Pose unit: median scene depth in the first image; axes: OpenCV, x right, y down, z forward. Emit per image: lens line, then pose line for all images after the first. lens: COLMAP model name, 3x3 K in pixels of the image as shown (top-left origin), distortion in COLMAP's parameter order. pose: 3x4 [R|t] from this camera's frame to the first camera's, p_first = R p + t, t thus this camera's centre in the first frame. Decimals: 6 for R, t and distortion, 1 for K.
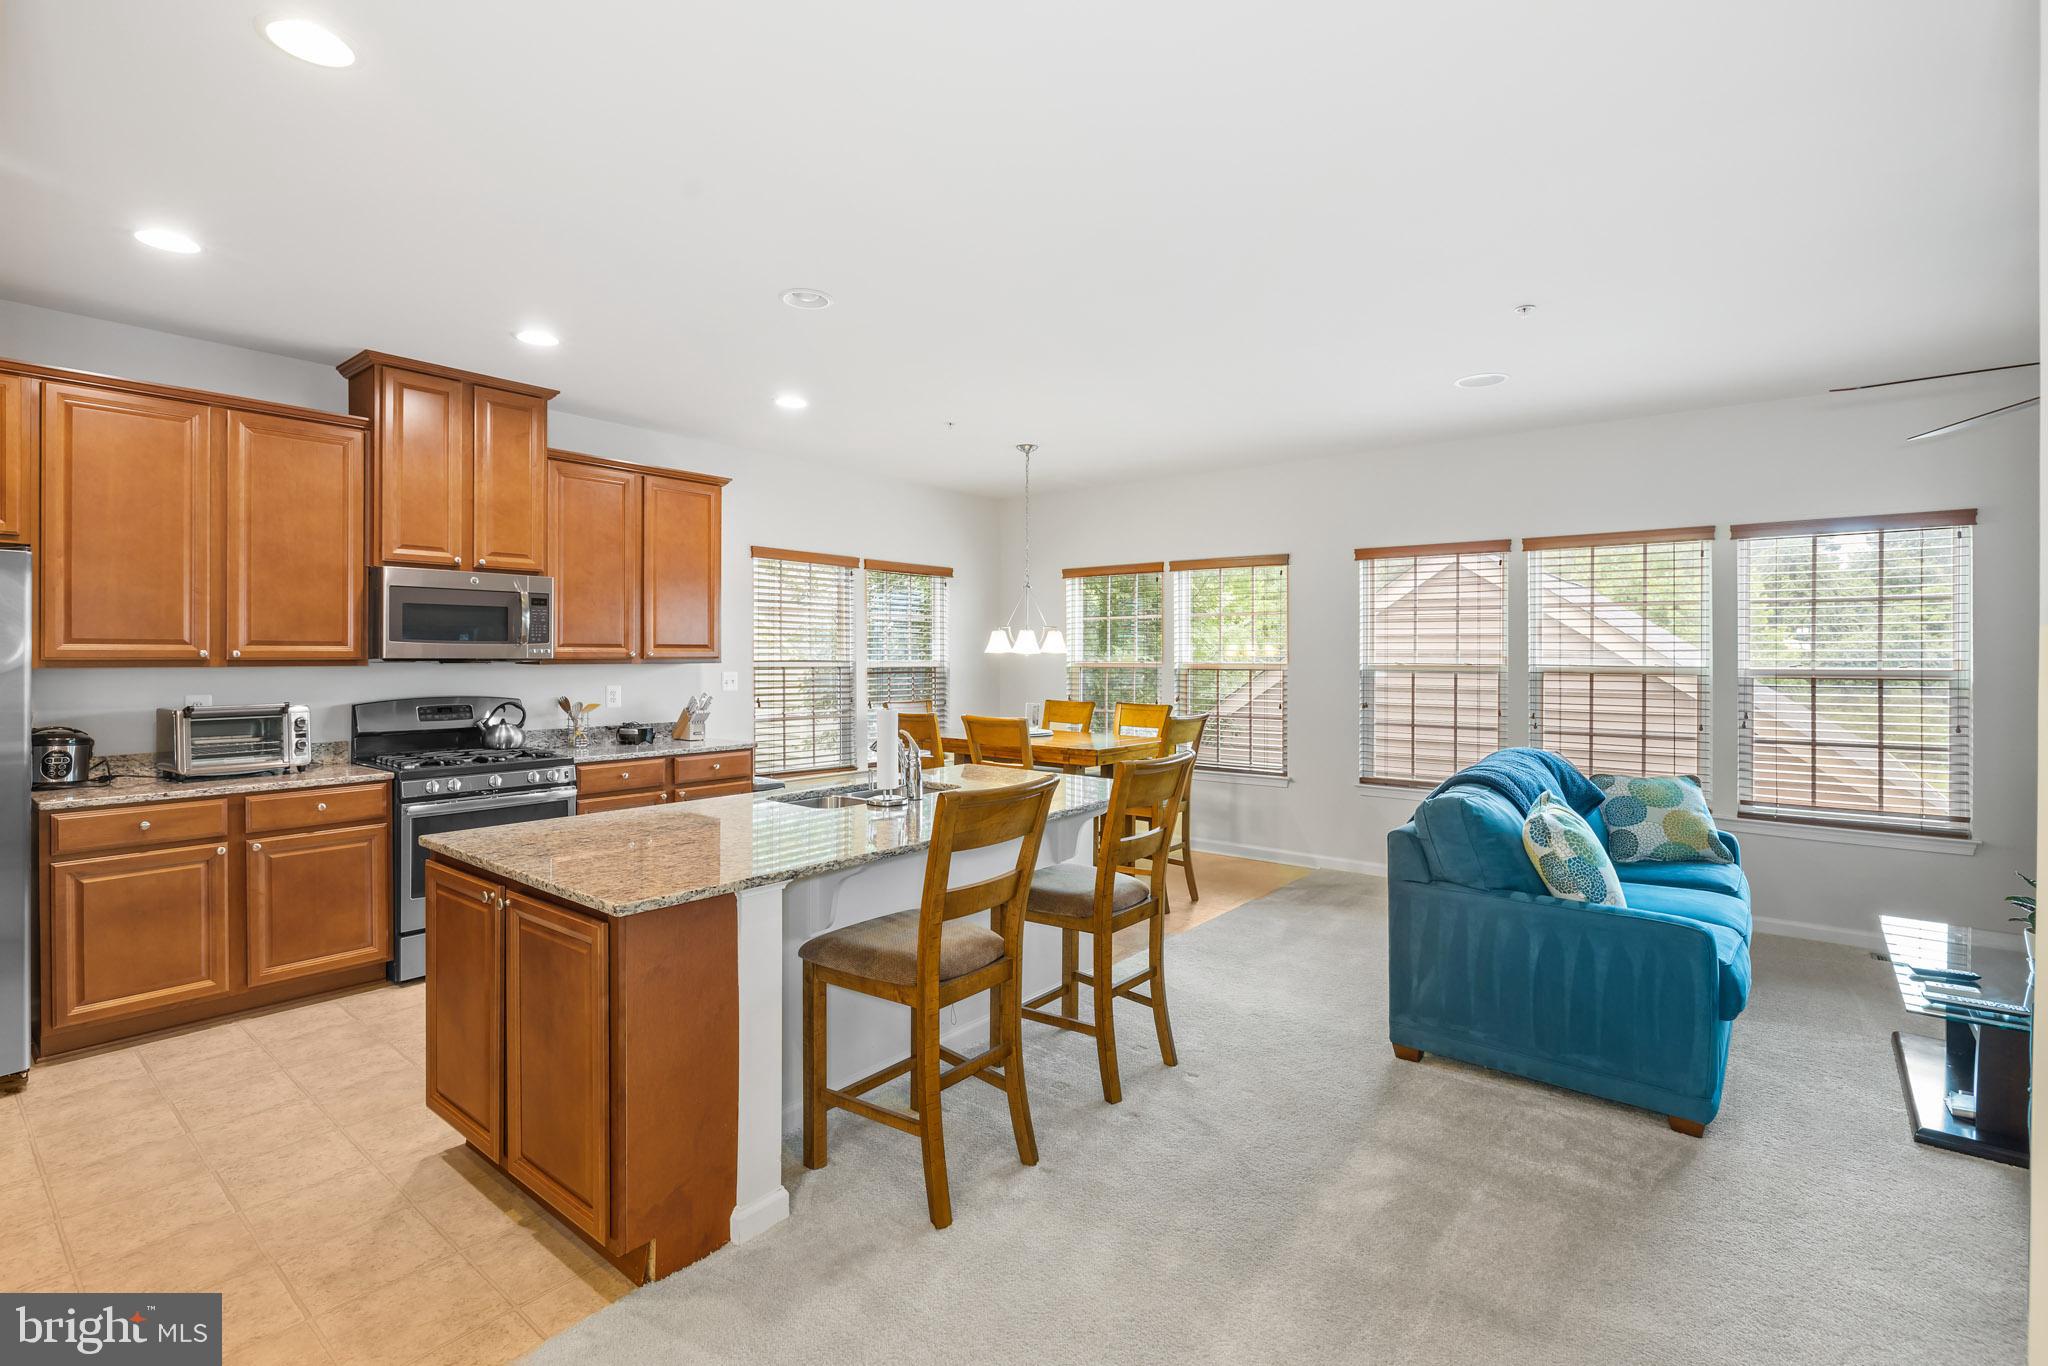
lens RADIAL K [[1002.4, 0, 1024.7], [0, 1002.4, 665.9], [0, 0, 1]] dist [0.011853, 0.000079]
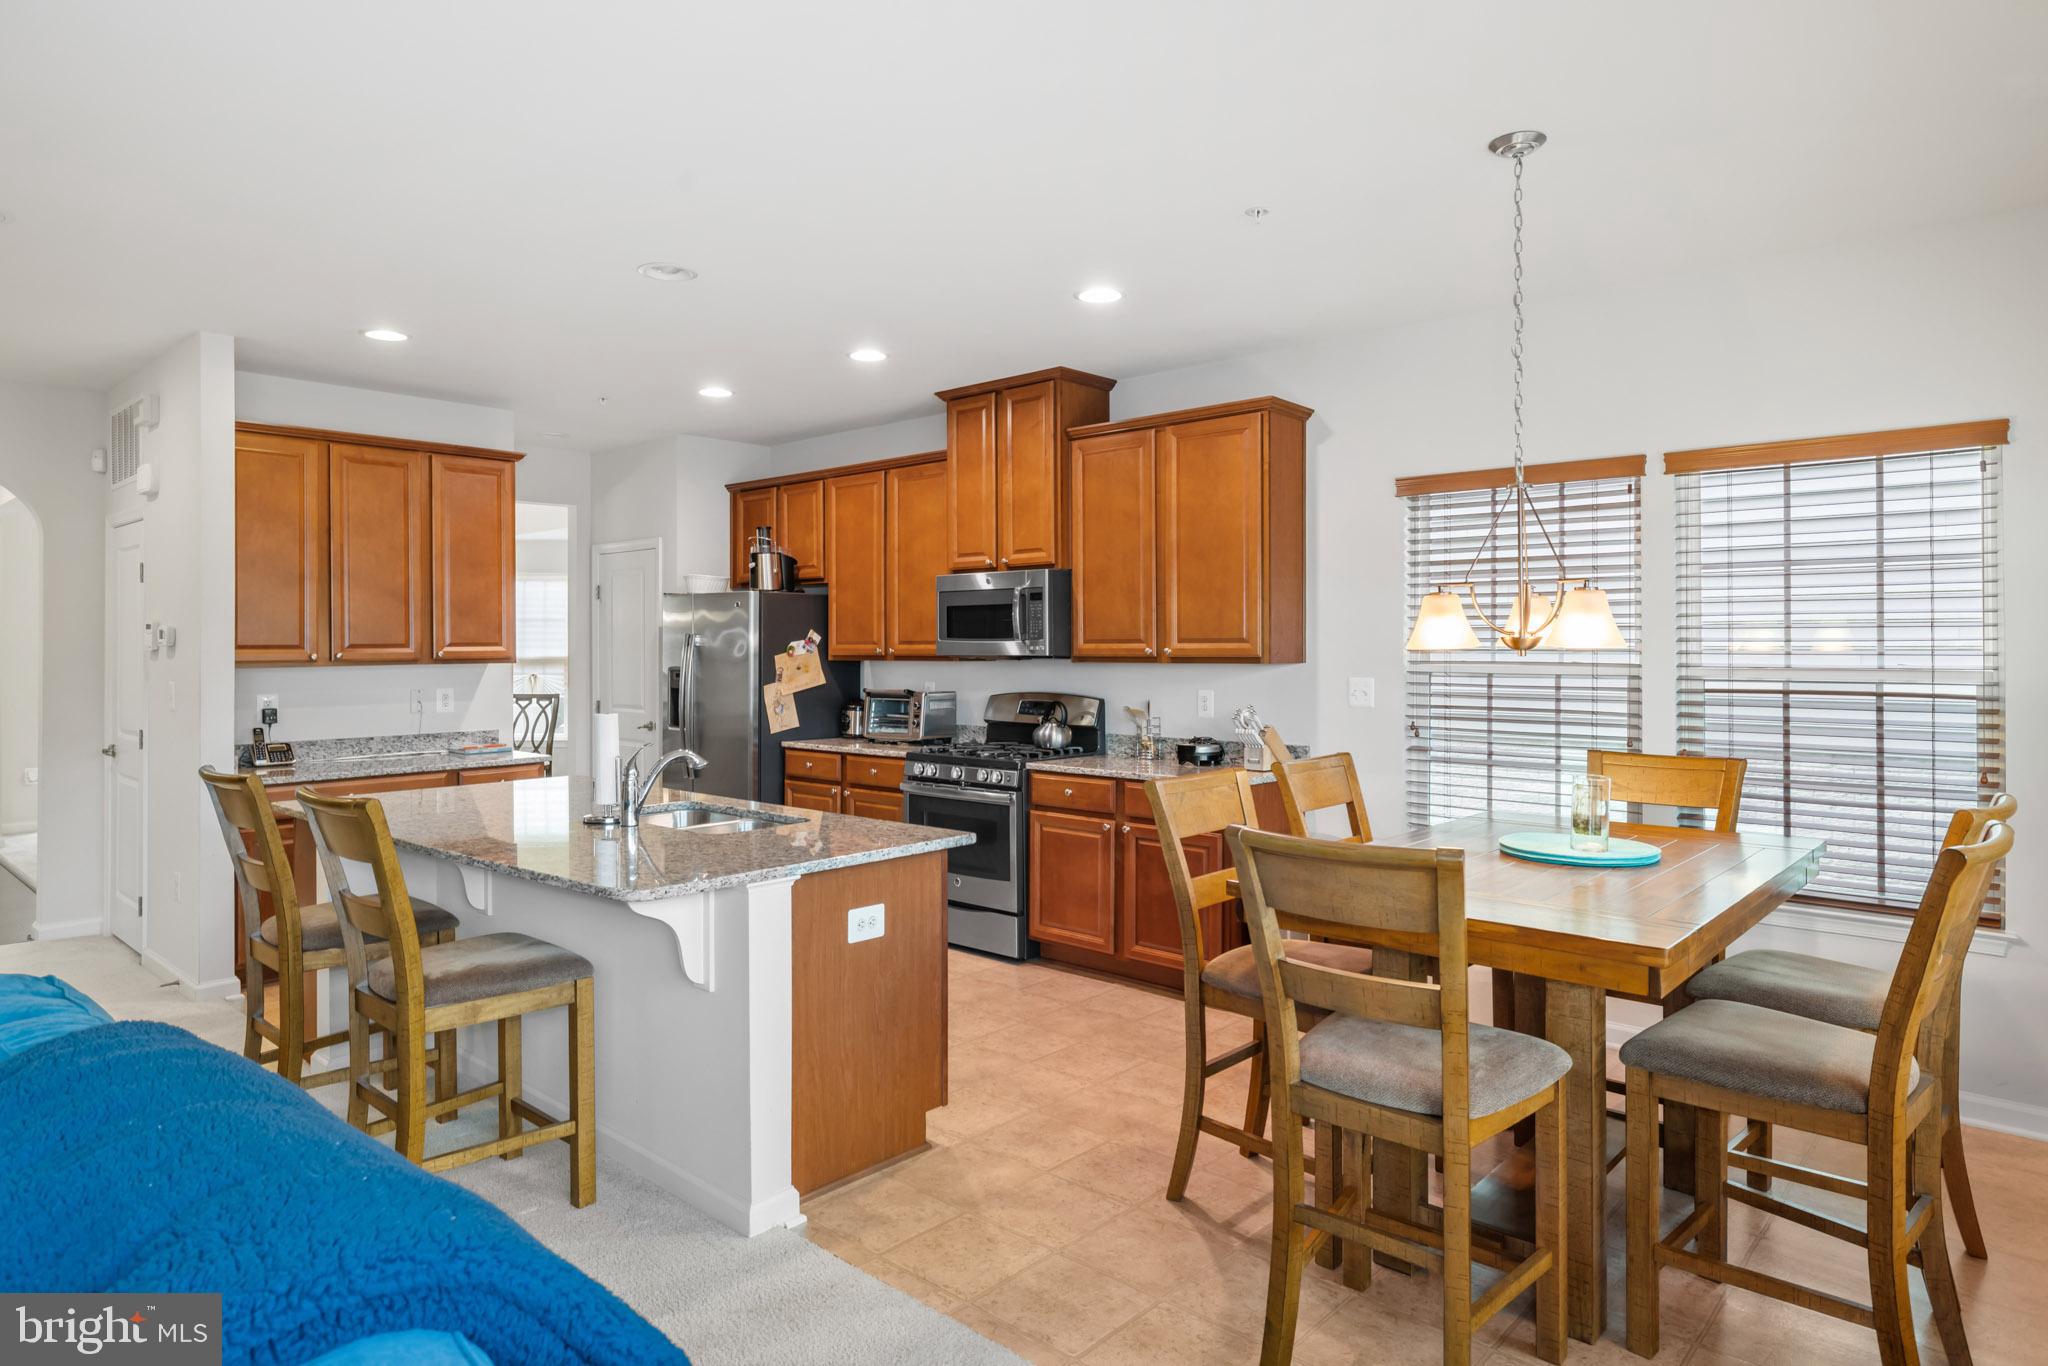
lens RADIAL K [[1177.3, 0, 981.6], [0, 1177.3, 652.4], [0, 0, 1]] dist [0.006025, -0.000262]
pose [[-0.100077, -0.000492, -0.994980, 0.619652], [-0.013080, 0.999914, 0.000822, -0.010345], [0.994894, 0.013096, -0.100075, 1.037991]]
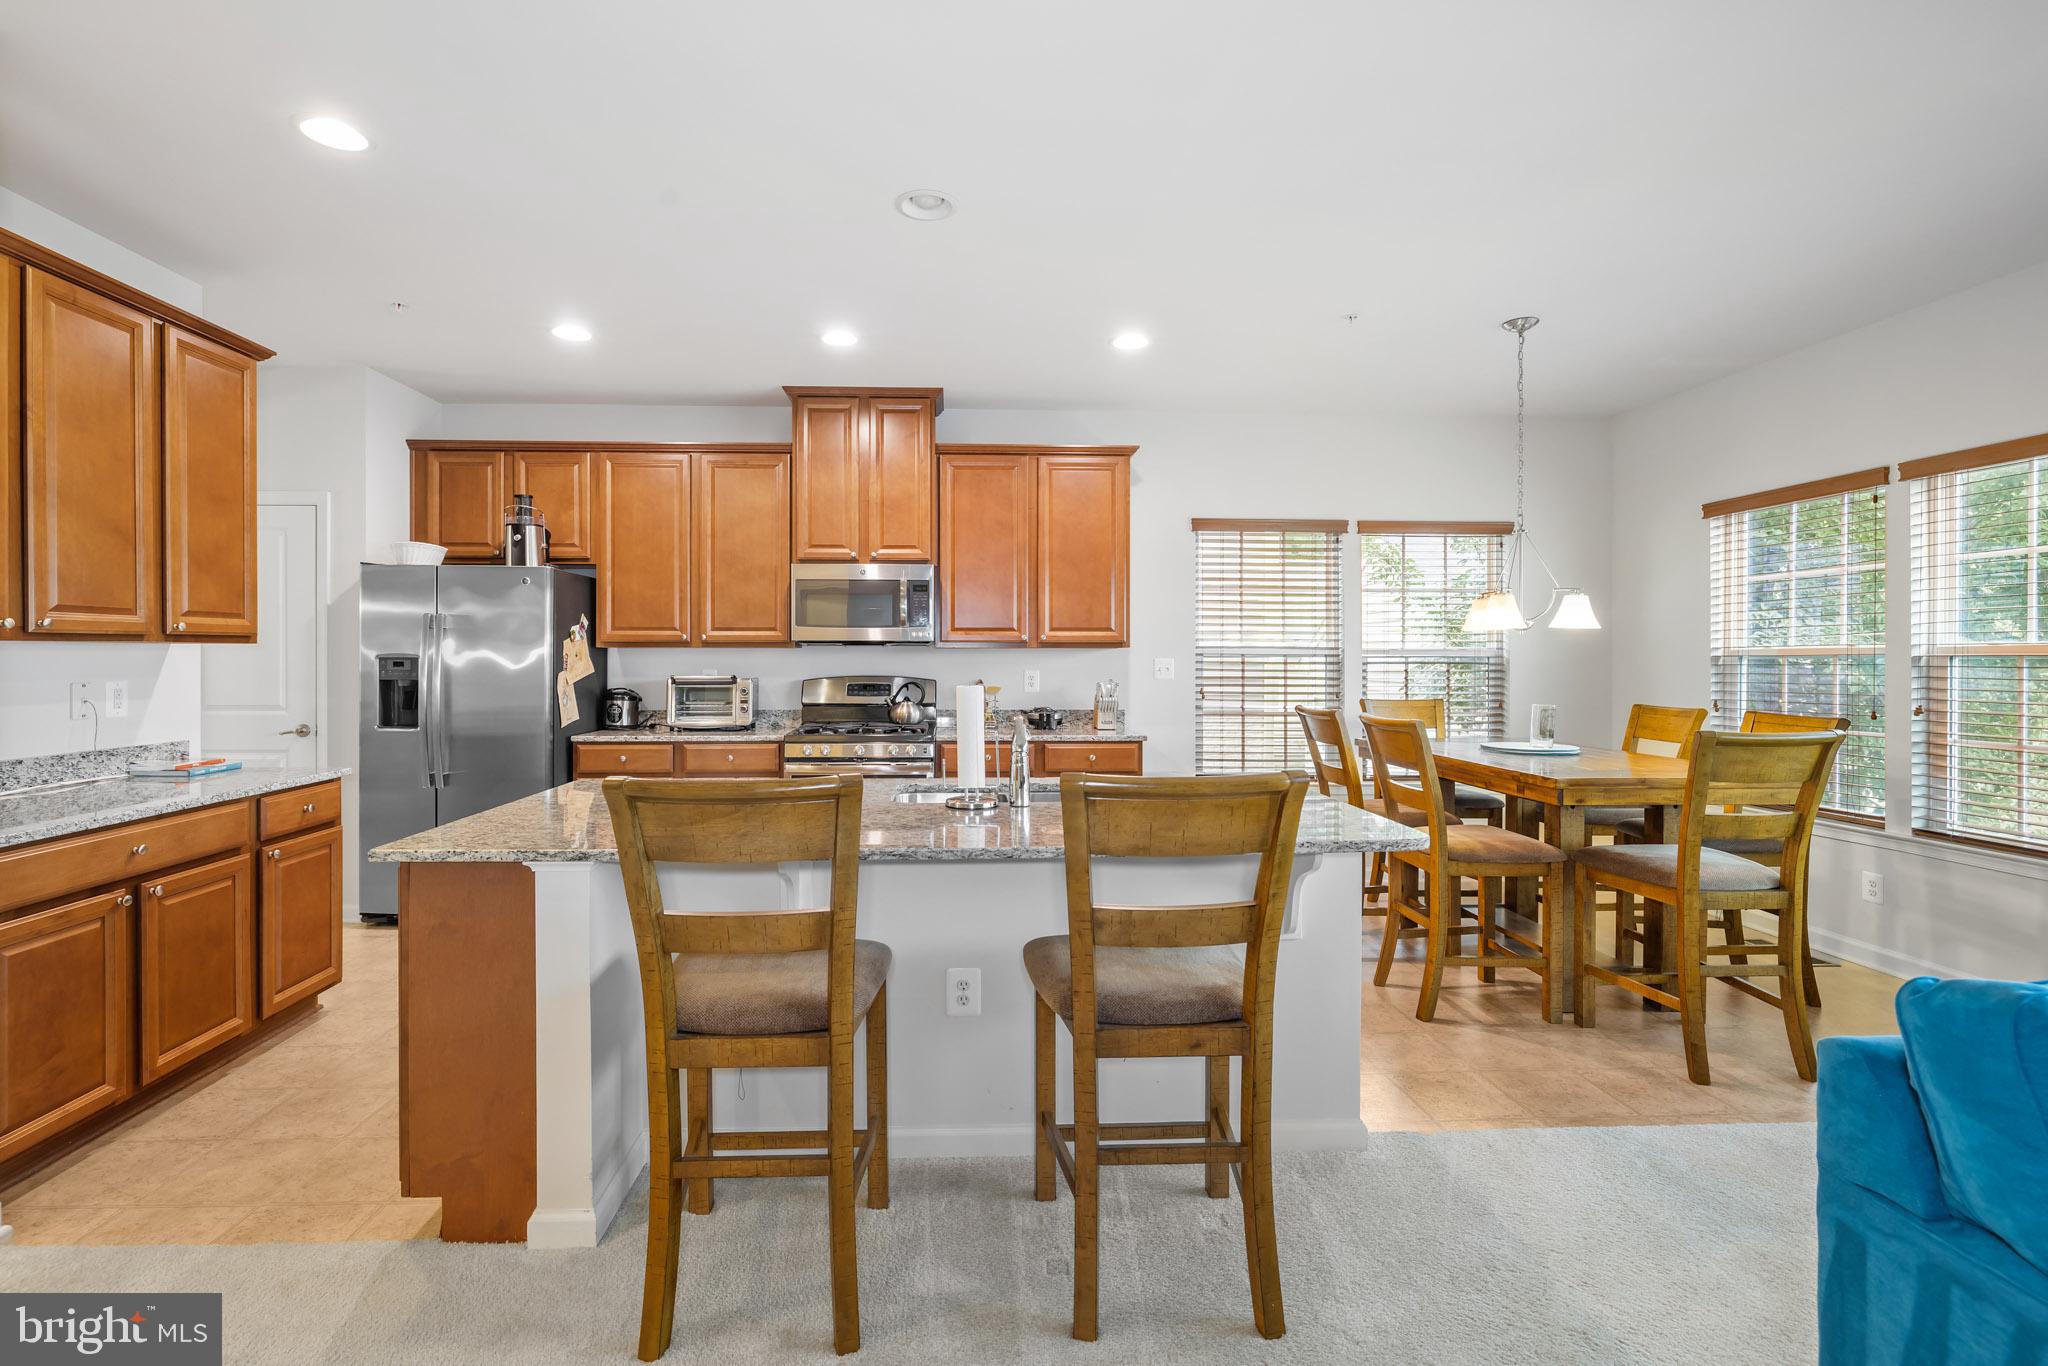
lens RADIAL K [[946.0, 0, 945.2], [0, 946.0, 664.2], [0, 0, 1]] dist [-0.003644, 0.000738]
pose [[0.633786, 0.000985, -0.773507, 0.307405], [-0.010101, 0.999924, -0.007003, 0.023817], [0.773442, 0.012251, 0.633748, 0.374376]]
